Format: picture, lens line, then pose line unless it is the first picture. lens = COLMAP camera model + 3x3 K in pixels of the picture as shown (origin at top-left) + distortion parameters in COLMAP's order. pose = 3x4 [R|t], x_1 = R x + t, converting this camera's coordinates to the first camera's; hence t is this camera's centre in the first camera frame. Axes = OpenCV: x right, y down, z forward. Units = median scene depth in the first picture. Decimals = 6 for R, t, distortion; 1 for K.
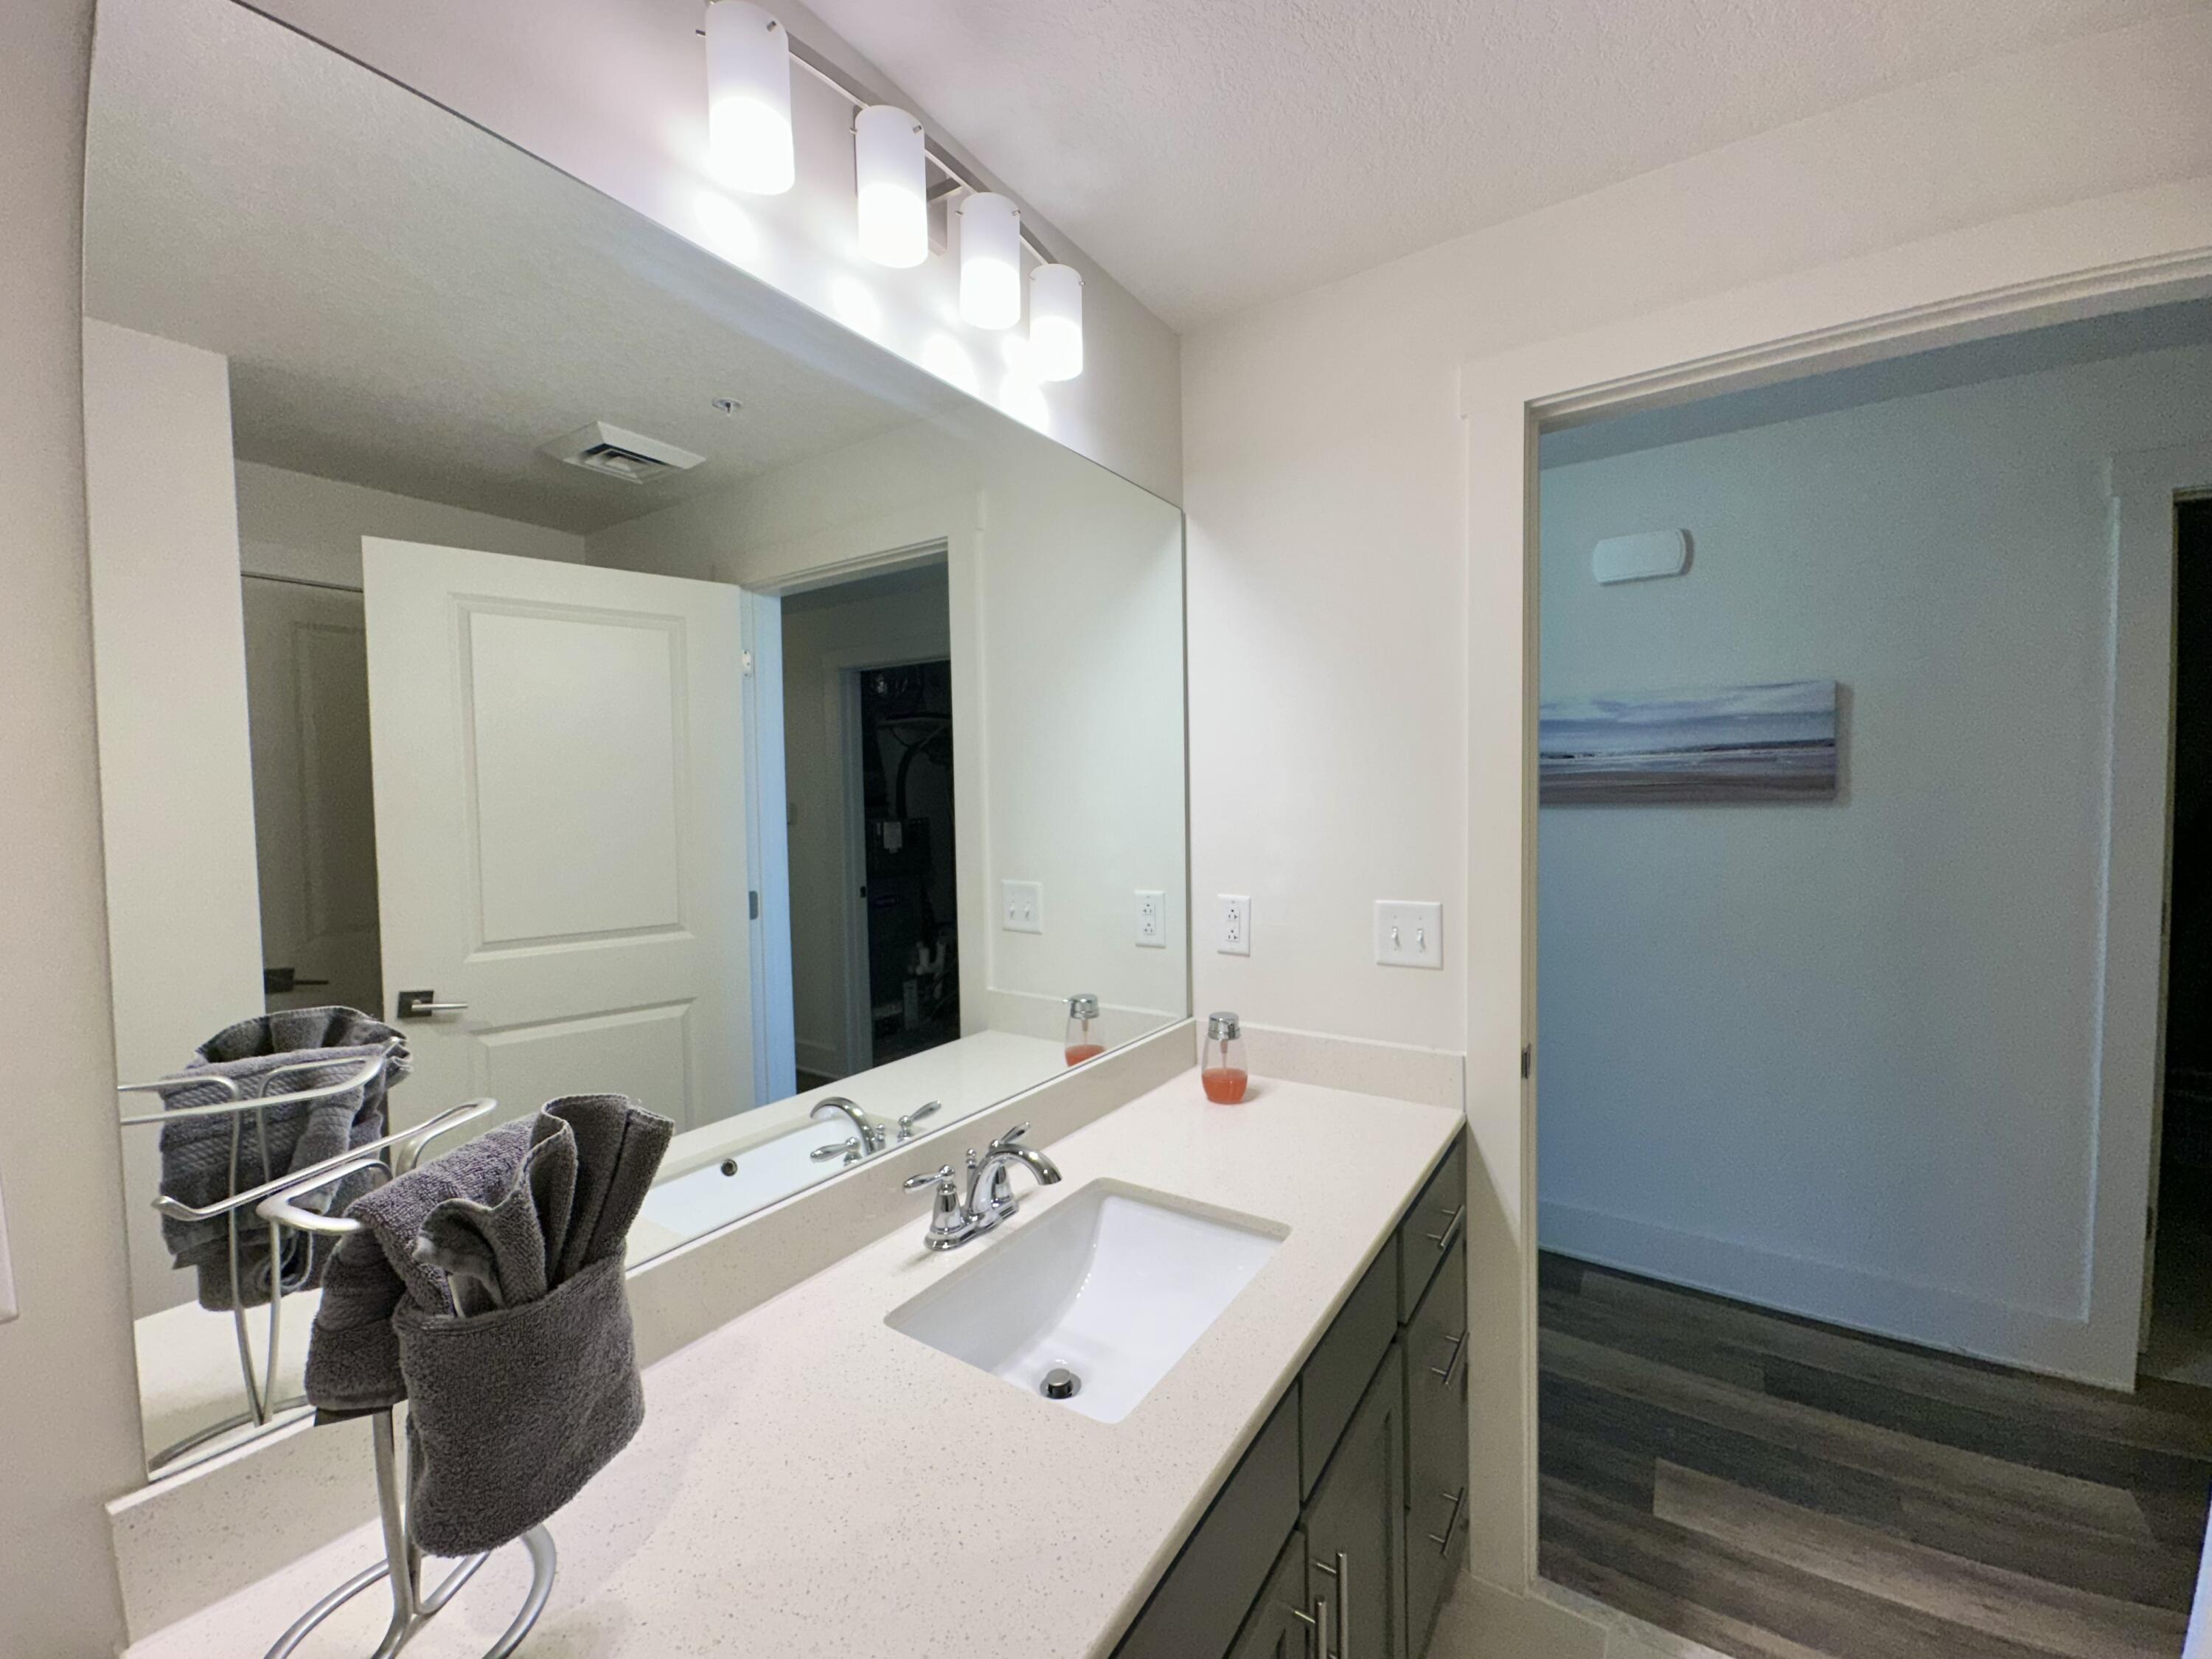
lens RADIAL K [[880.1, 0, 1103.3], [0, 880.1, 823.7], [0, 0, 1]] dist [0.000116, 0.000037]
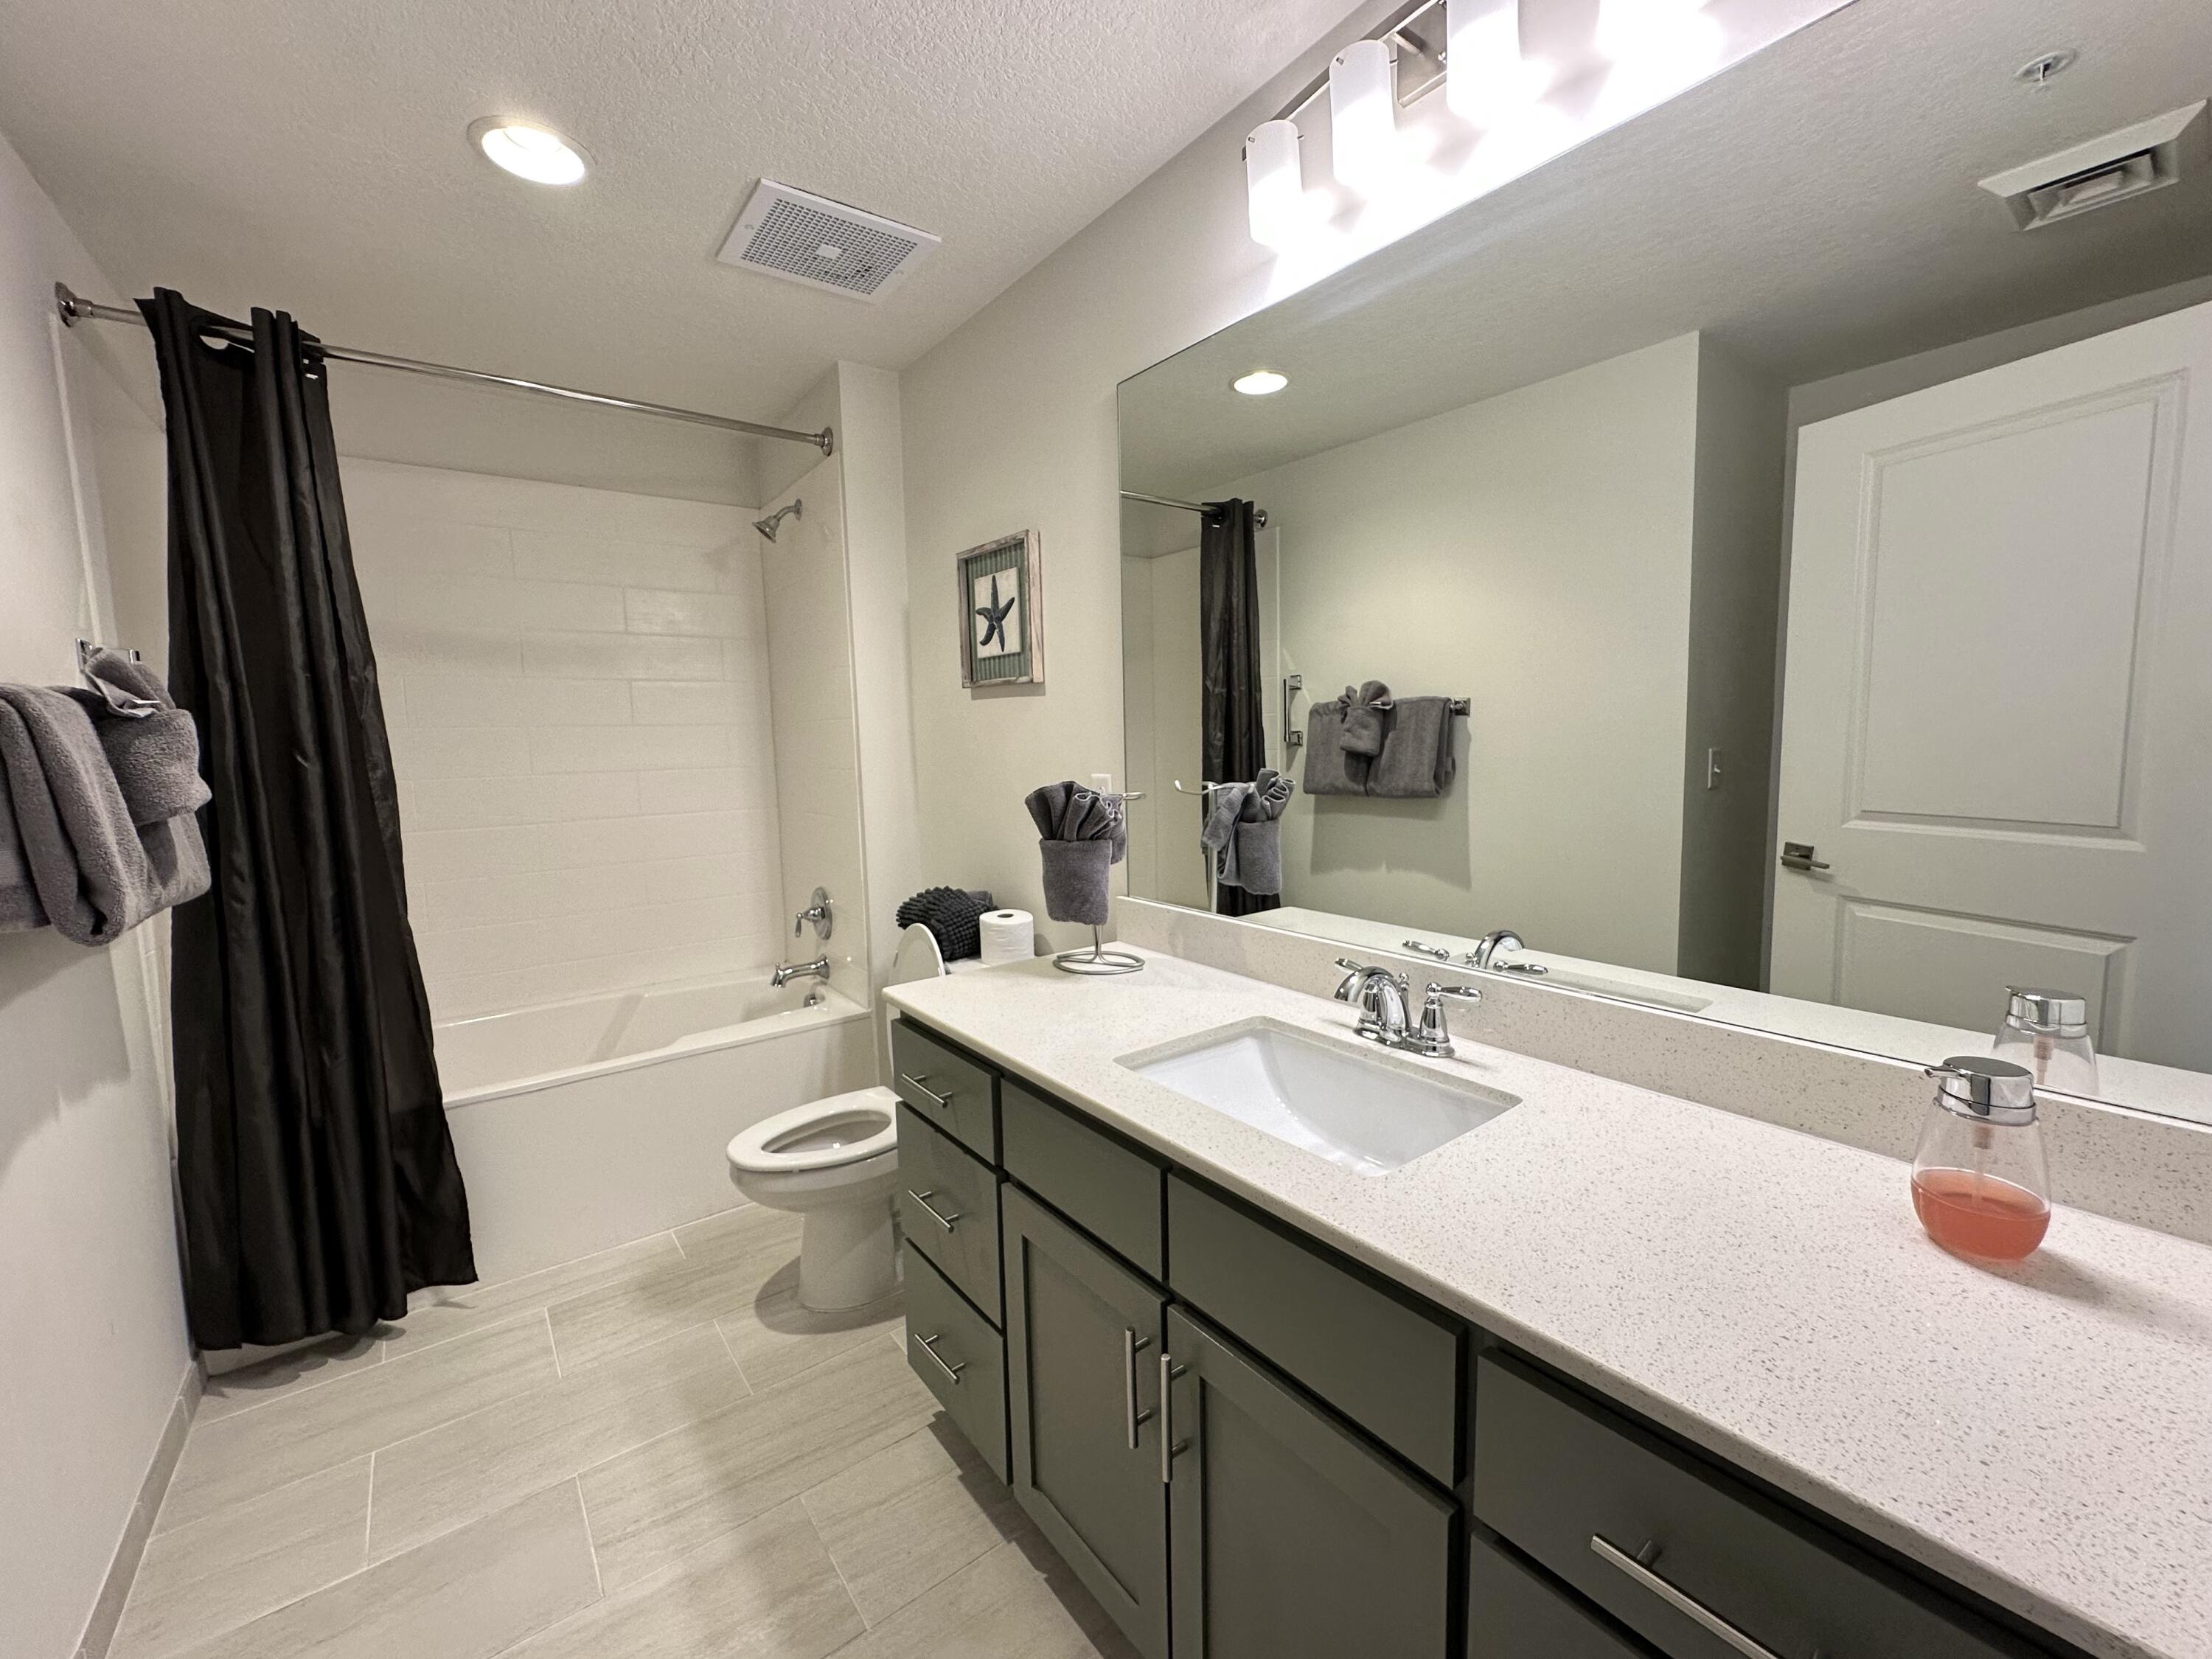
lens RADIAL K [[880.1, 0, 1103.3], [0, 880.1, 831.2], [0, 0, 1]] dist [0.000116, 0.000037]
pose [[-0.320114, 0.131008, -0.938277, 0.505553], [-0.001584, 0.990317, 0.138814, 0.021649], [0.947378, 0.045923, -0.316807, 0.506062]]
